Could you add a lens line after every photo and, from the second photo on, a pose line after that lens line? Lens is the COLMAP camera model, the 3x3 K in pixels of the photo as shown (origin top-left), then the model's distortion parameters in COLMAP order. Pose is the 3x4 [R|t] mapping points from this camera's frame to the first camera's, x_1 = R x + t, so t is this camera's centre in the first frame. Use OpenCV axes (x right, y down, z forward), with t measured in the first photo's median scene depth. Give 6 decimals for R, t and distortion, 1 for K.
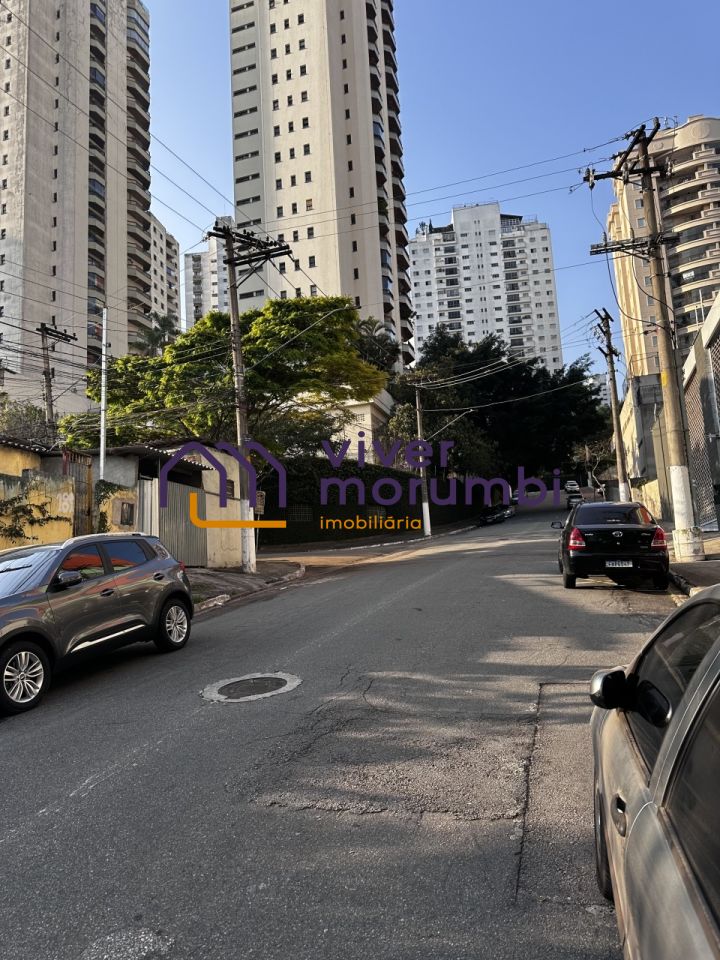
lens RADIAL K [[673.8, 0, 354.2], [0, 673.8, 480.9], [0, 0, 1]] dist [0.014475, -0.009333]
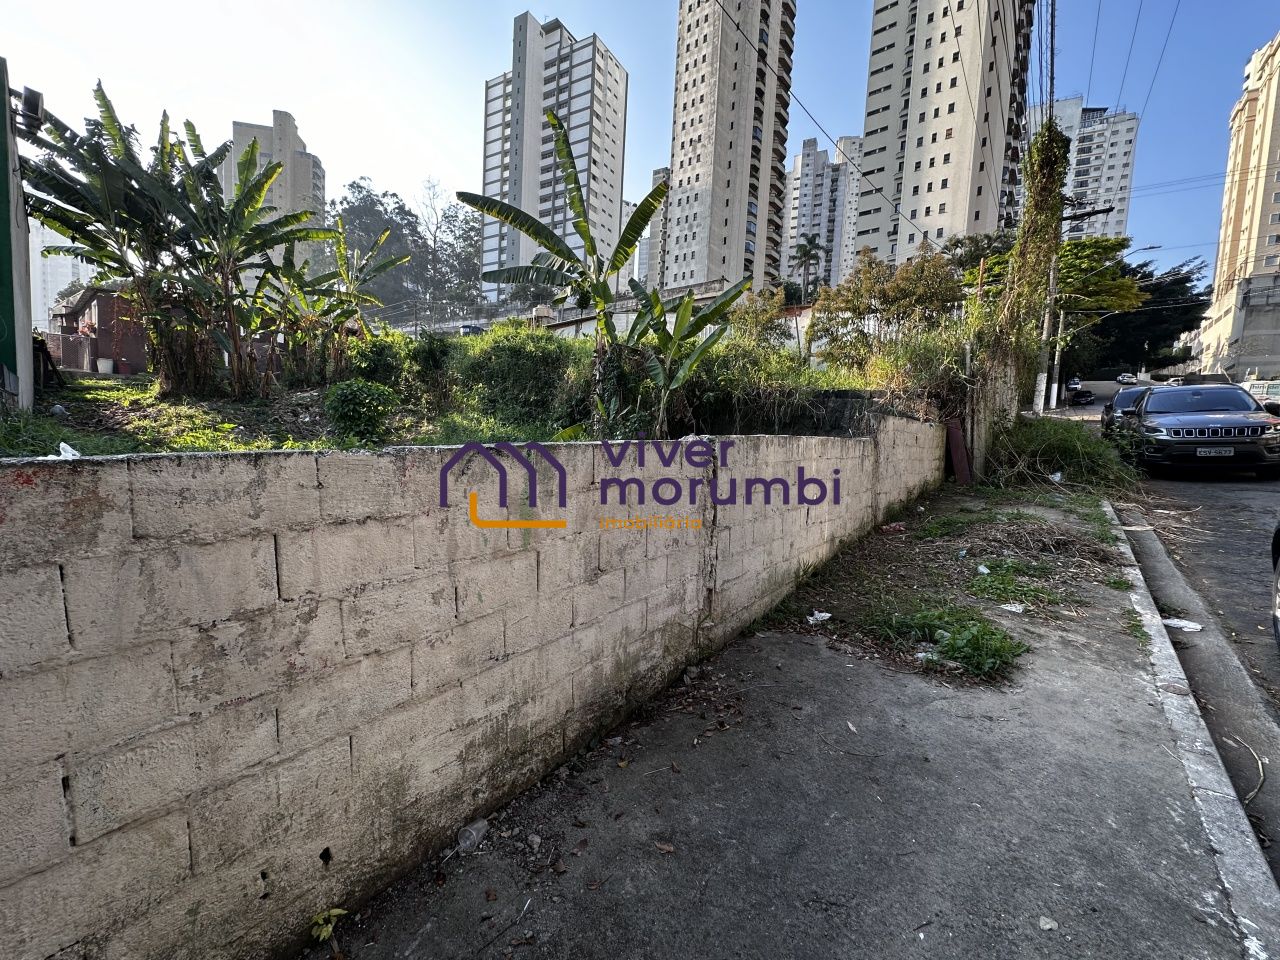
lens RADIAL K [[511.0, 0, 642.3], [0, 511.0, 478.8], [0, 0, 1]] dist [-0.006063, 0.001352]
pose [[0.932653, 0.121514, -0.339695, -0.176648], [-0.041033, 0.971189, 0.234750, 0.007139], [0.358433, -0.205001, 0.910769, -0.157144]]
